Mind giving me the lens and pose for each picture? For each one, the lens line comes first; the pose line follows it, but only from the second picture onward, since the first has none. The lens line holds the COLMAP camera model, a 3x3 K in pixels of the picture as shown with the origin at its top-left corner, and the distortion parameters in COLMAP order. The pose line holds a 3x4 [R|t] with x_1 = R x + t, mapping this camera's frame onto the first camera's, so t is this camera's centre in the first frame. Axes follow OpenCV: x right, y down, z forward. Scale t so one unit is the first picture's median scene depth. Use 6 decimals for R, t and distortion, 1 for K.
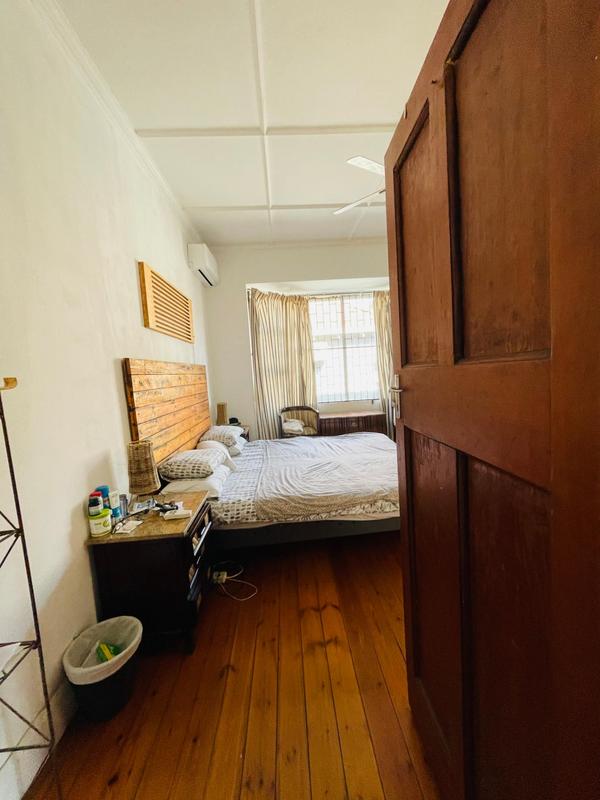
lens RADIAL K [[325.8, 0, 298.5], [0, 325.8, 399.9], [0, 0, 1]] dist [0.000636, -0.000437]
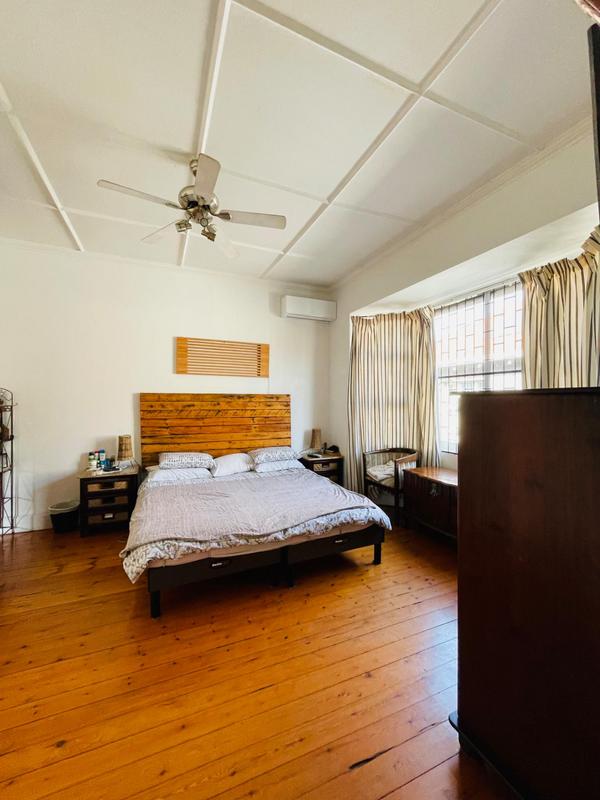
lens RADIAL K [[325.8, 0, 298.3], [0, 325.8, 400.8], [0, 0, 1]] dist [0.000636, -0.000437]
pose [[0.348874, 0.069640, -0.934578, 0.751037], [-0.106350, 0.993735, 0.034348, -0.113282], [0.931116, 0.087410, 0.354095, 0.546317]]
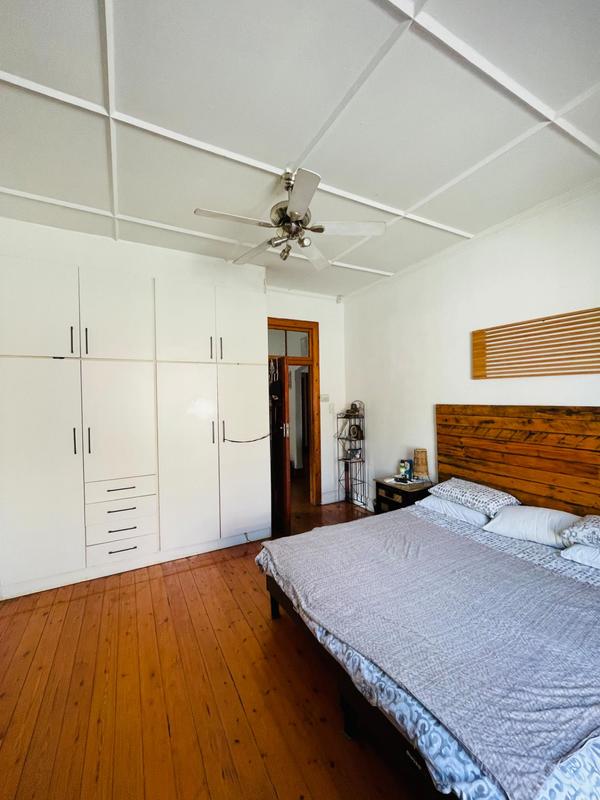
lens RADIAL K [[325.8, 0, 299.9], [0, 325.8, 398.6], [0, 0, 1]] dist [0.000636, -0.000437]
pose [[-0.900517, 0.090632, -0.425270, 0.413109], [0.046387, 0.992479, 0.113288, -0.177491], [0.432339, 0.082291, -0.897948, 1.022741]]
